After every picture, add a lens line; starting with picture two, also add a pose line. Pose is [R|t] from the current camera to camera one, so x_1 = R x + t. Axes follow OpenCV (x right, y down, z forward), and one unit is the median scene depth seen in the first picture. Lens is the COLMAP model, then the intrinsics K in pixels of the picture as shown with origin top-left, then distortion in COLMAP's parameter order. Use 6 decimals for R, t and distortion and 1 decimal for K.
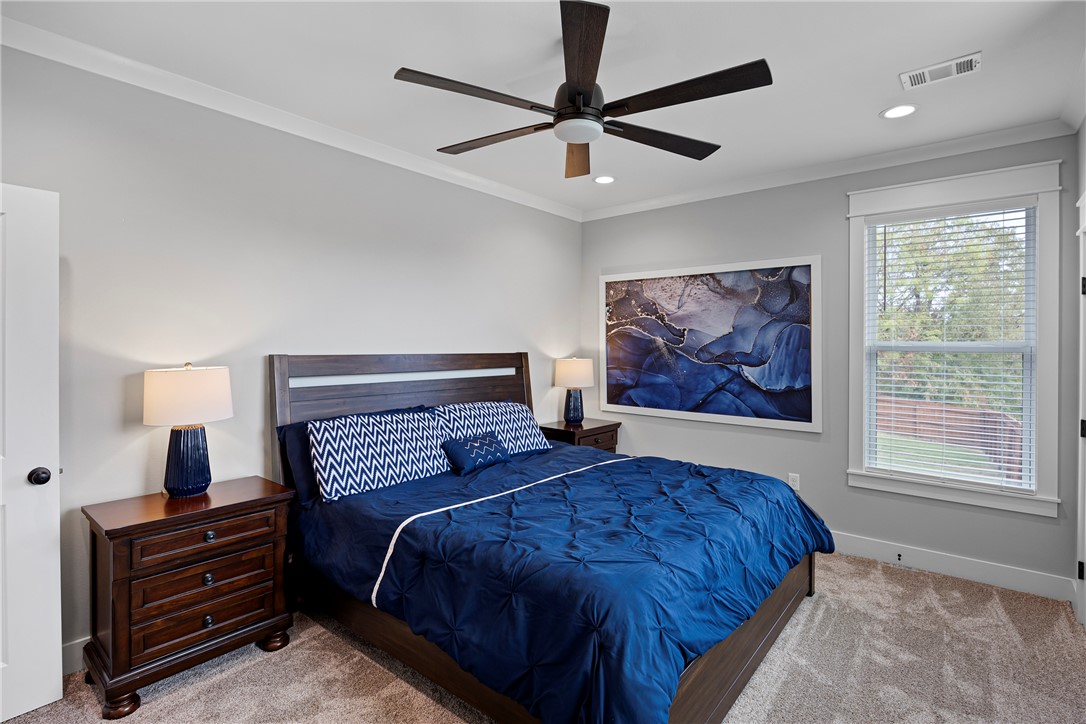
lens RADIAL K [[518.0, 0, 548.2], [0, 518.0, 352.3], [0, 0, 1]] dist [-0.001586, 0.000472]
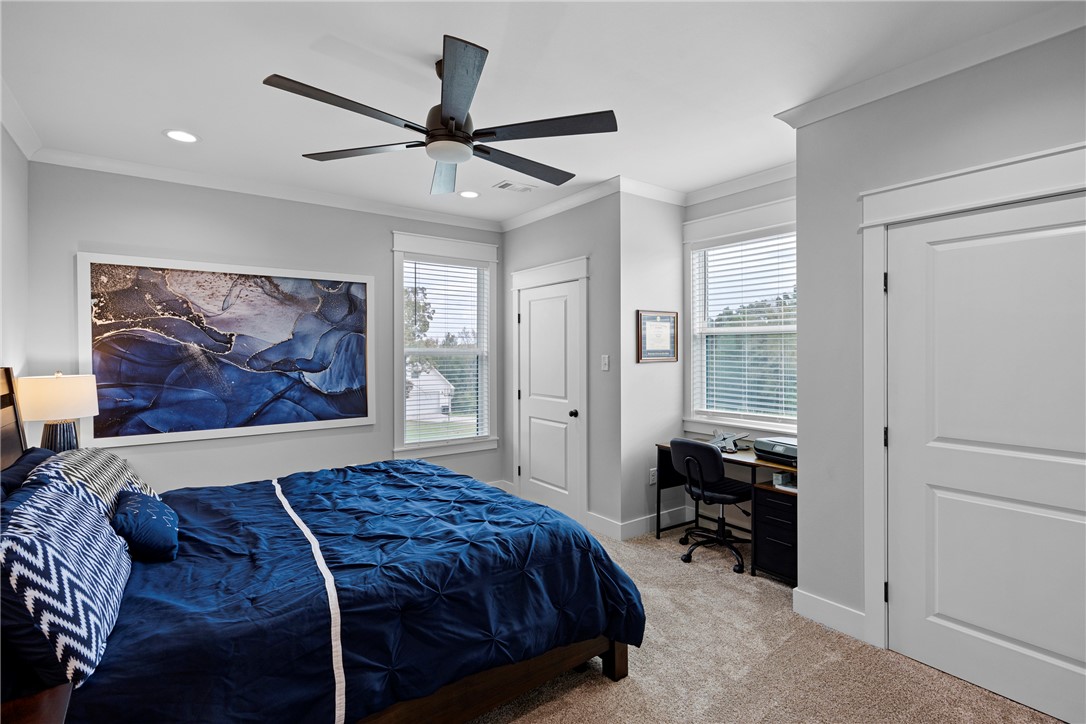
lens RADIAL K [[518.0, 0, 548.4], [0, 518.0, 360.2], [0, 0, 1]] dist [-0.001586, 0.000472]
pose [[0.241637, -0.023951, 0.970071, -0.479213], [0.021043, 0.999590, 0.019439, -0.006919], [-0.970139, 0.015716, 0.242042, 0.277997]]
